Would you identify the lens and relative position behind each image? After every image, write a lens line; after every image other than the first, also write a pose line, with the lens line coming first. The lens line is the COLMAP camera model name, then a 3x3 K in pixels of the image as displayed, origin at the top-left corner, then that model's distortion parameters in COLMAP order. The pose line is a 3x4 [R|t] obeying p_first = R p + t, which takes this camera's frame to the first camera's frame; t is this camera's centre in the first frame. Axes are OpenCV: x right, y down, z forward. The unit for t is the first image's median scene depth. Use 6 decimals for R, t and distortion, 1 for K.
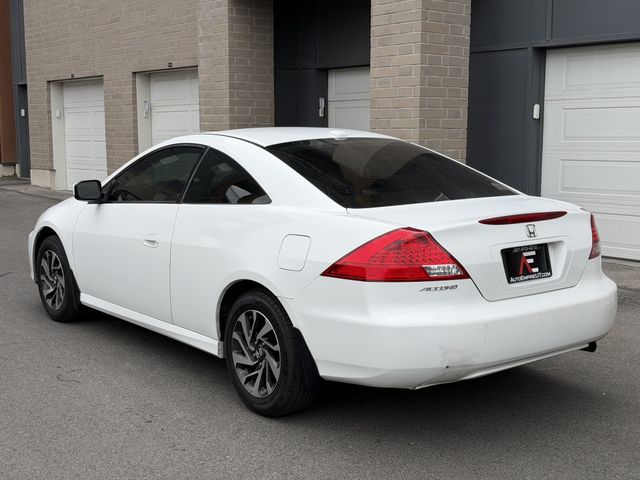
lens RADIAL K [[894.1, 0, 318.1], [0, 894.1, 241.0], [0, 0, 1]] dist [0.120510, 0.000000]
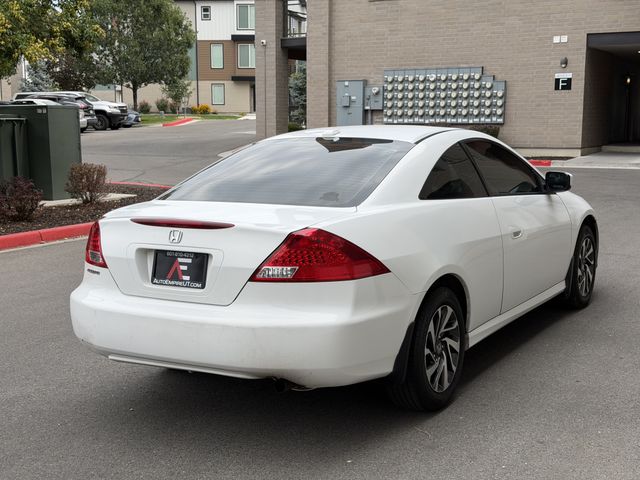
lens RADIAL K [[894.1, 0, 319.3], [0, 894.1, 243.0], [0, 0, 1]] dist [0.120510, 0.000000]
pose [[0.368784, 0.130520, -0.920306, 1.112887], [-0.111499, 0.989155, 0.095605, -0.107365], [0.922804, 0.067356, 0.379337, 0.716979]]
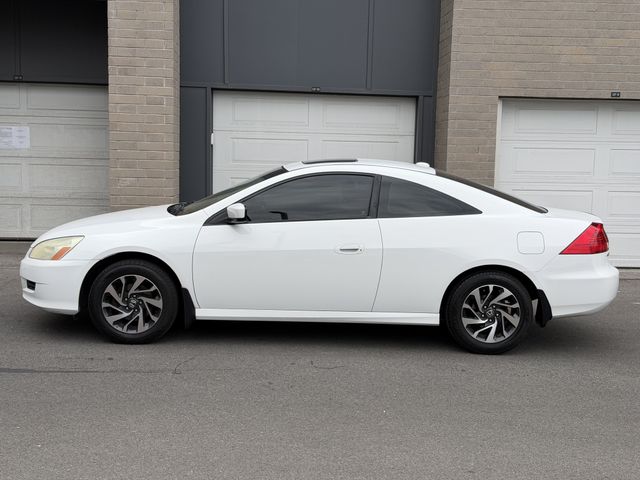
lens RADIAL K [[894.1, 0, 321.9], [0, 894.1, 240.7], [0, 0, 1]] dist [0.120510, 0.000000]
pose [[0.583265, -0.065481, 0.809638, -1.442483], [0.073904, 0.996889, 0.027385, -0.057698], [-0.808913, 0.043863, 0.586290, 0.349093]]
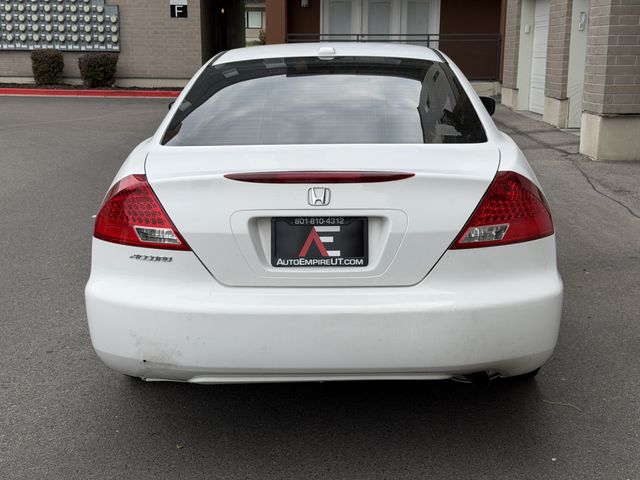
lens RADIAL K [[894.1, 0, 316.3], [0, 894.1, 240.2], [0, 0, 1]] dist [0.120510, 0.000000]
pose [[0.776343, 0.134941, -0.615697, 0.613314], [-0.079920, 0.990005, 0.116206, -0.053116], [0.625224, -0.041009, 0.779367, 0.429851]]
